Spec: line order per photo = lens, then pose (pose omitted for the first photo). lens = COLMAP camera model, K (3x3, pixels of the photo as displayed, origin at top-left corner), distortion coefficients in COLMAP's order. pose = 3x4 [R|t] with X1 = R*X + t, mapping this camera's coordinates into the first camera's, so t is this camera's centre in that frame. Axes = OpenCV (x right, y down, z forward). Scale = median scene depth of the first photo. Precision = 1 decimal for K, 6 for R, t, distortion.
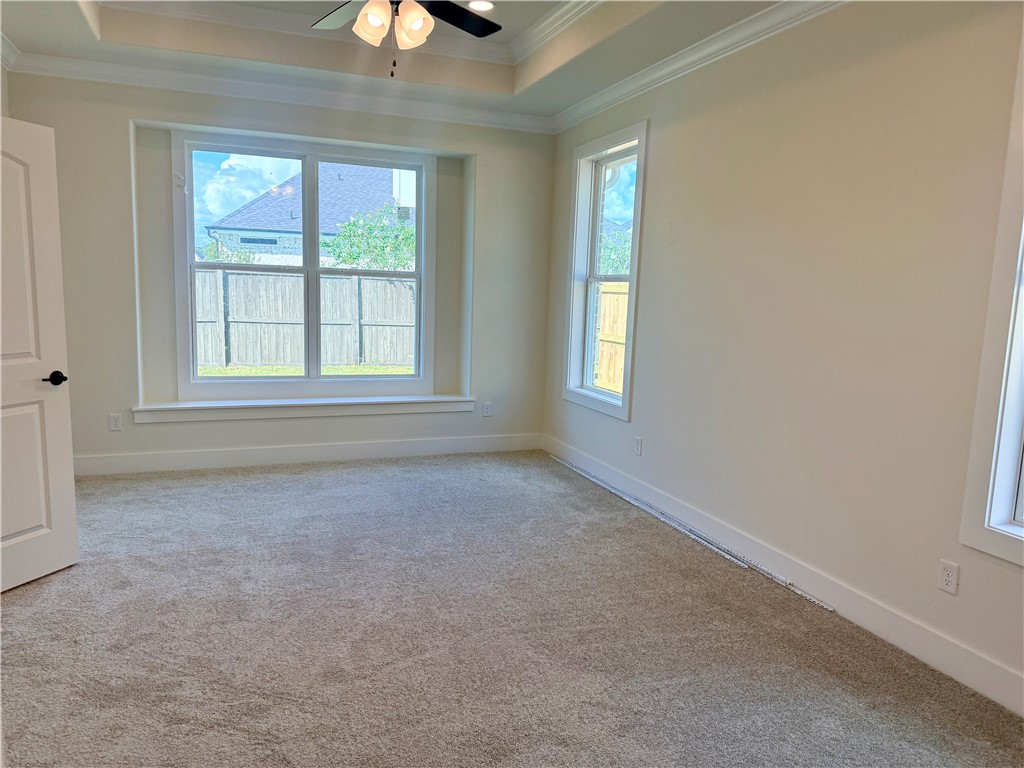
lens RADIAL K [[725.4, 0, 519.3], [0, 725.4, 381.3], [0, 0, 1]] dist [0.051064, -0.006319]
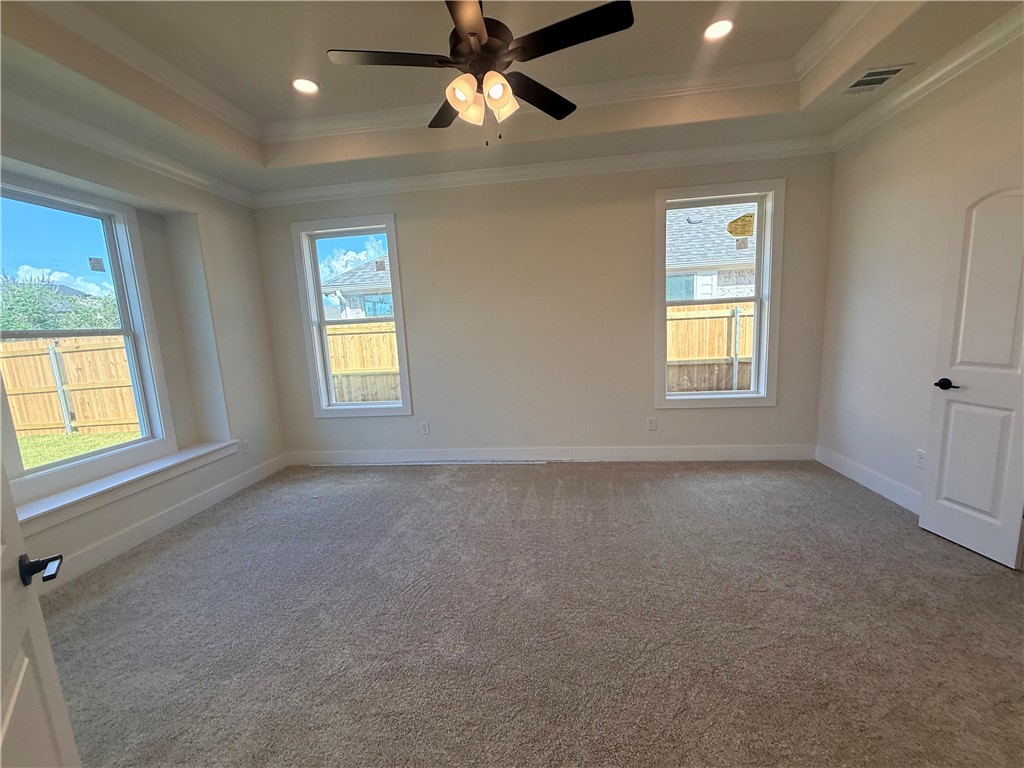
lens RADIAL K [[411.4, 0, 511.9], [0, 411.4, 380.5], [0, 0, 1]] dist [-0.003213, -0.000037]
pose [[0.459156, -0.176289, 0.870688, -0.400499], [0.183342, 0.977816, 0.101294, -0.051920], [-0.869230, 0.113124, 0.481291, 0.342567]]
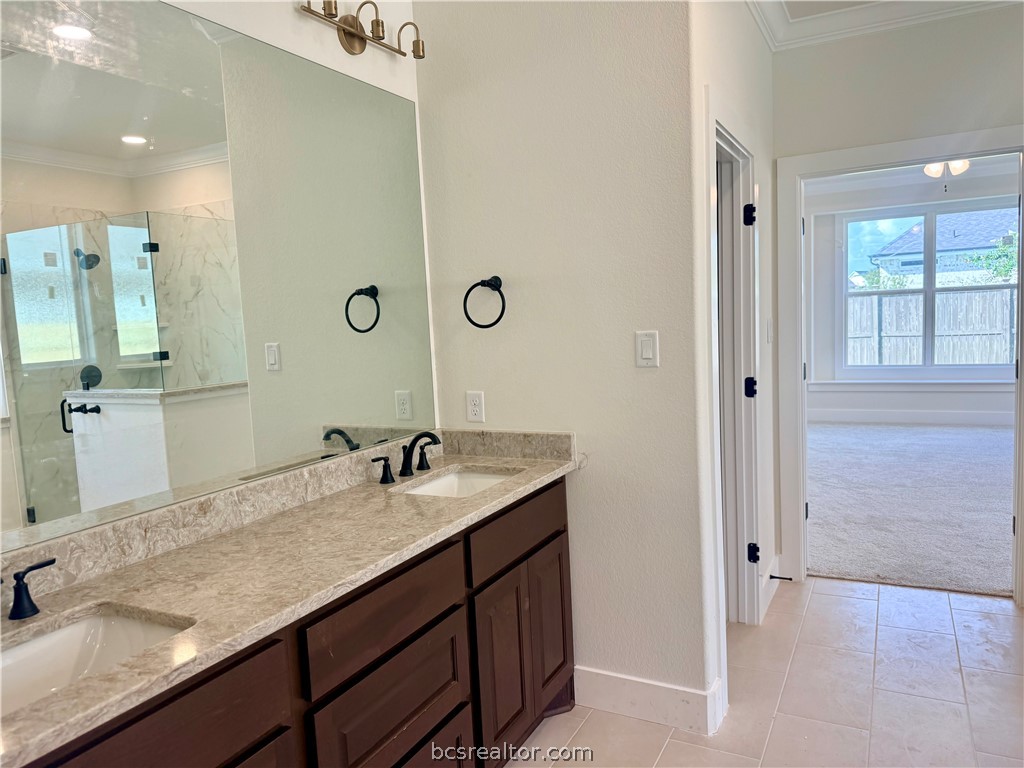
lens RADIAL K [[725.4, 0, 520.8], [0, 725.4, 384.2], [0, 0, 1]] dist [0.051064, -0.006319]
pose [[0.659569, 0.006046, -0.751620, 0.324429], [-0.027764, 0.999481, -0.016323, 0.090912], [0.751131, 0.031634, 0.659395, -0.648464]]
